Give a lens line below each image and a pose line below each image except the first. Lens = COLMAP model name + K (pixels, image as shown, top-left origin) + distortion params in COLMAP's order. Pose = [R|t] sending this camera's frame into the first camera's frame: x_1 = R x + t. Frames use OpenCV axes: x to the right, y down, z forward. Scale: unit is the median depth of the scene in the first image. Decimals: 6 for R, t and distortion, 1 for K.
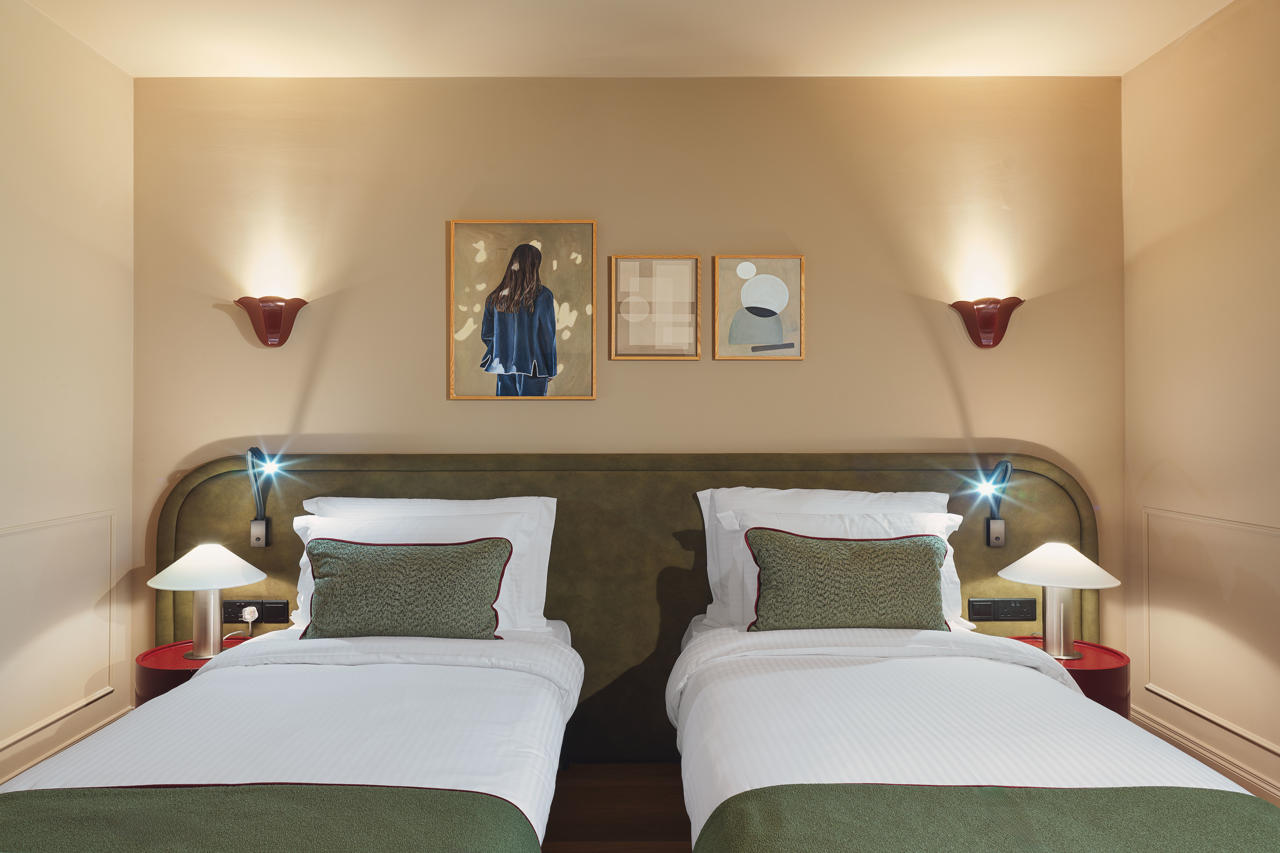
lens RADIAL K [[868.2, 0, 621.4], [0, 868.2, 393.8], [0, 0, 1]] dist [0.011491, 0.000395]
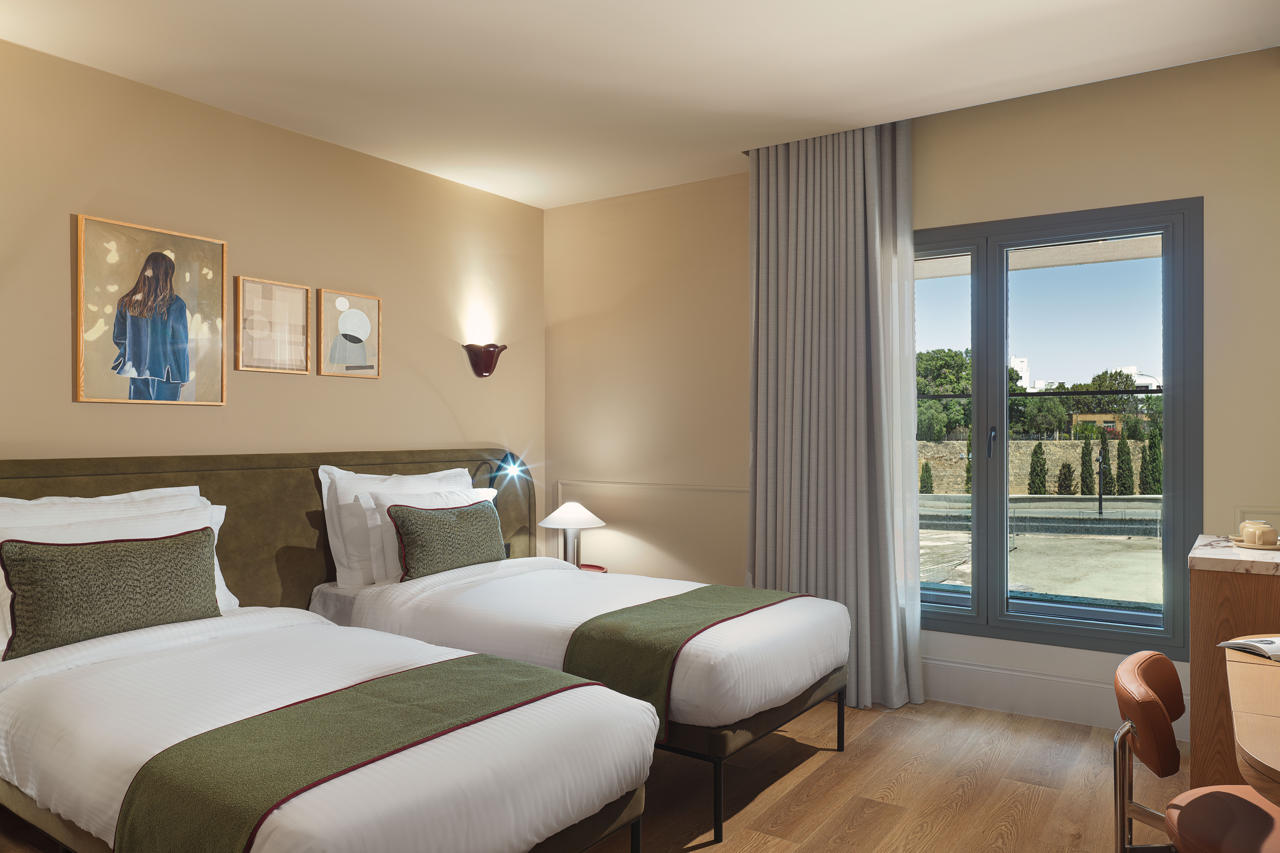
lens RADIAL K [[868.2, 0, 639.5], [0, 868.2, 429.4], [0, 0, 1]] dist [0.011491, 0.000395]
pose [[0.591119, 0.004118, 0.806574, -0.605964], [-0.013024, 0.999905, 0.004440, 0.025139], [-0.806479, -0.013129, 0.591117, -0.071257]]
